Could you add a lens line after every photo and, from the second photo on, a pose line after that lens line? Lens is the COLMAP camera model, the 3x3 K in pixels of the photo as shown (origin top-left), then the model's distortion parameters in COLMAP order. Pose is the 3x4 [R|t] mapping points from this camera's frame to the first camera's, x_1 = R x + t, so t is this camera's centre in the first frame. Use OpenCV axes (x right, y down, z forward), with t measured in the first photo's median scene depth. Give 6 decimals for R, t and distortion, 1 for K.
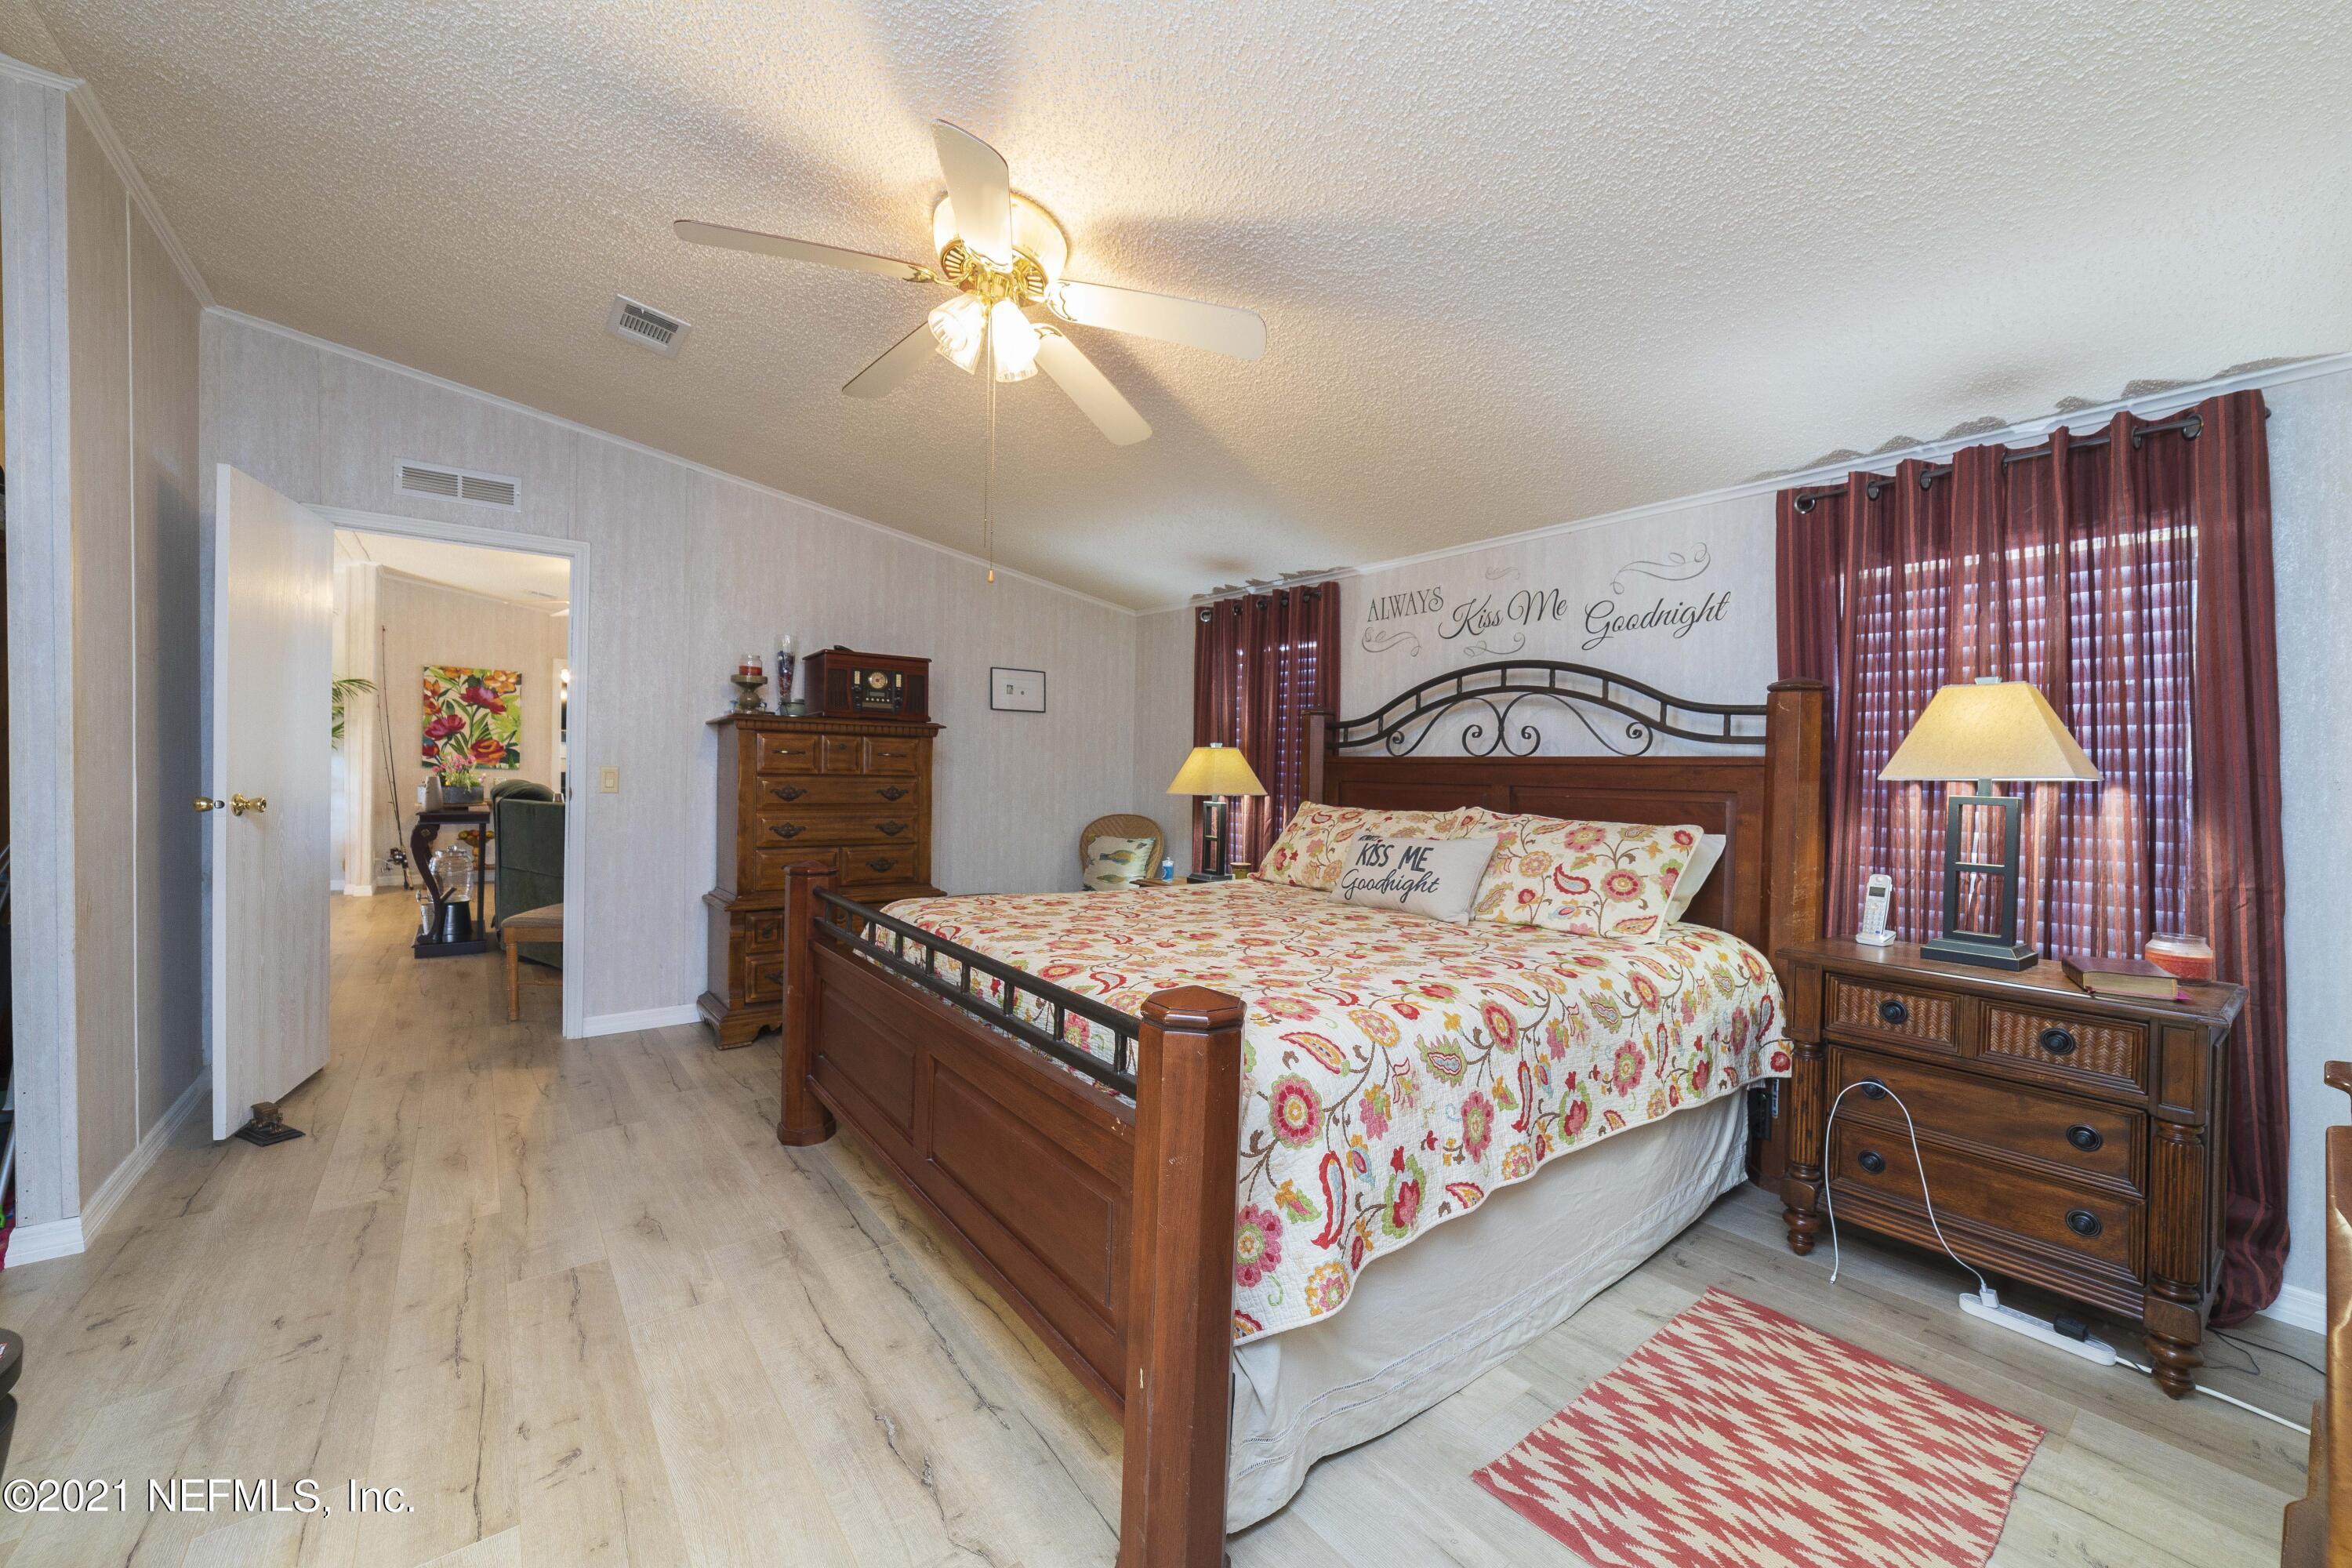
lens RADIAL K [[927.1, 0, 1188.8], [0, 927.1, 776.5], [0, 0, 1]] dist [-0.013261, 0.002969]
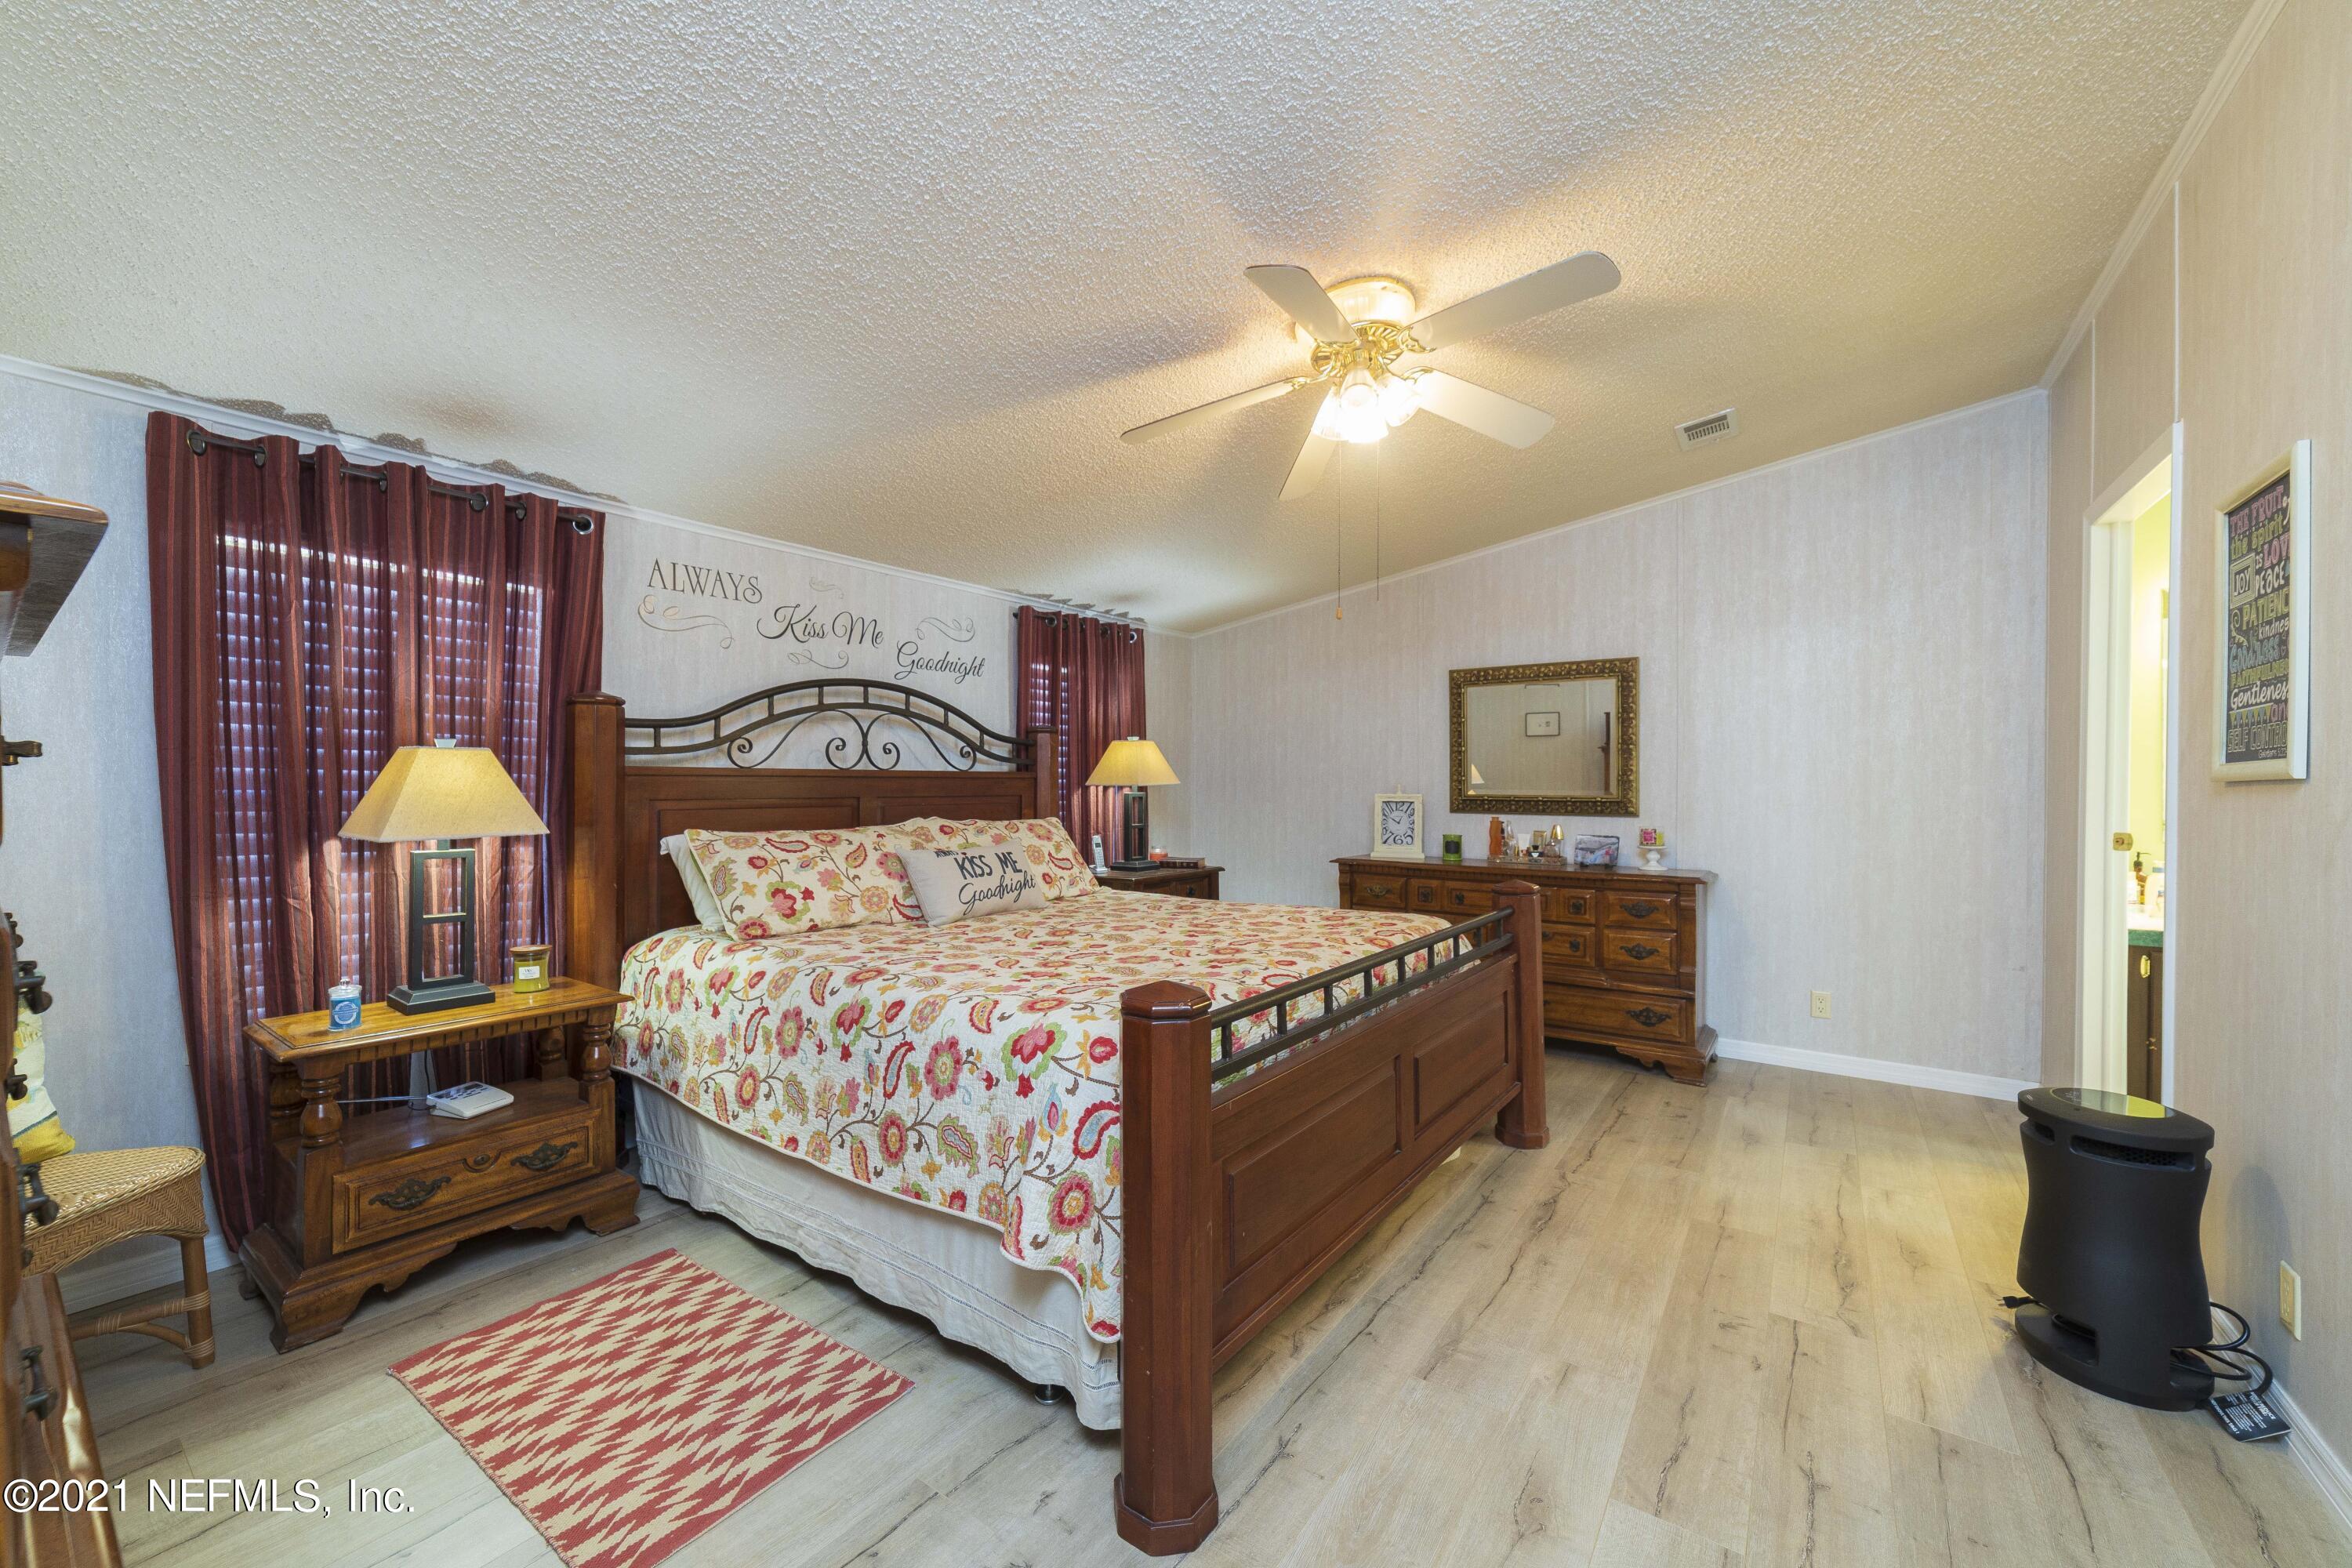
lens RADIAL K [[913.2, 0, 1168.7], [0, 913.2, 786.3], [0, 0, 1]] dist [-0.015926, 0.000257]
pose [[-0.280999, -0.021150, 0.959475, -0.752144], [0.001914, 0.999743, 0.022599, -0.025667], [-0.959706, 0.008187, -0.280886, 0.958049]]
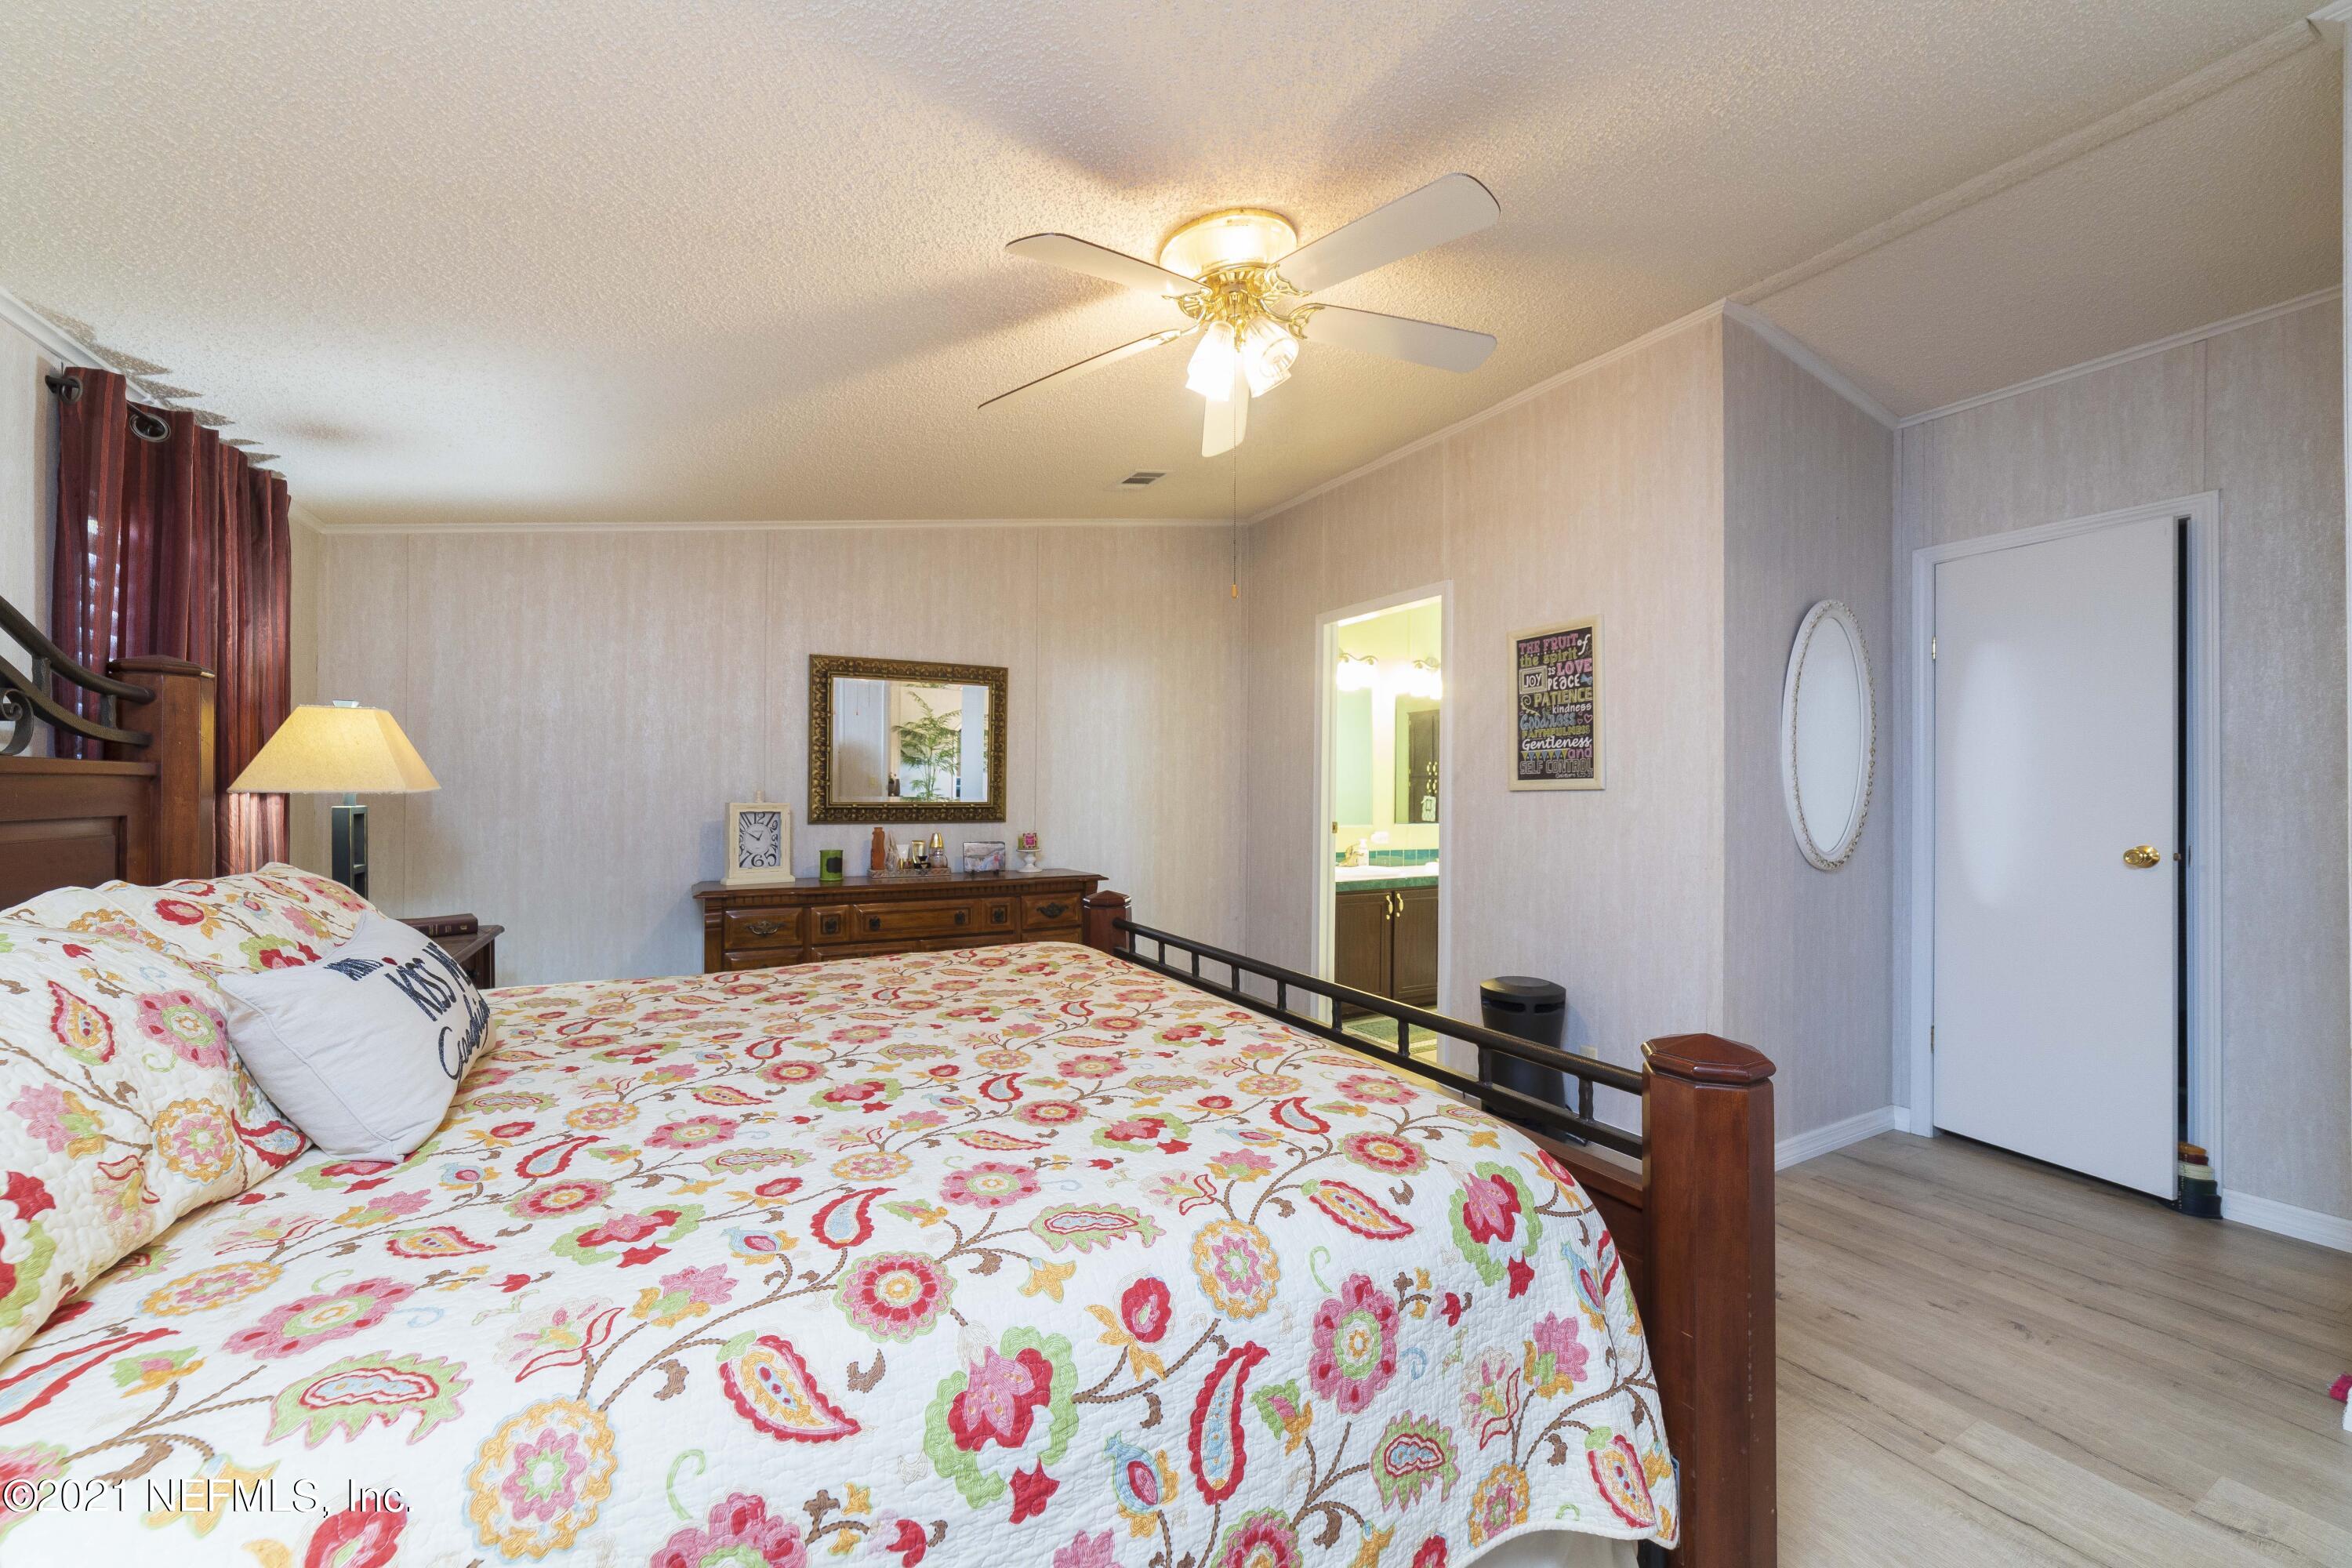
lens RADIAL K [[902.3, 0, 1166.6], [0, 902.3, 787.8], [0, 0, 1]] dist [-0.020849, 0.000065]
pose [[-0.988213, -0.020338, 0.151726, -0.176916], [-0.019521, 0.999786, 0.006871, -0.016856], [-0.151833, 0.003828, -0.988399, 1.214765]]
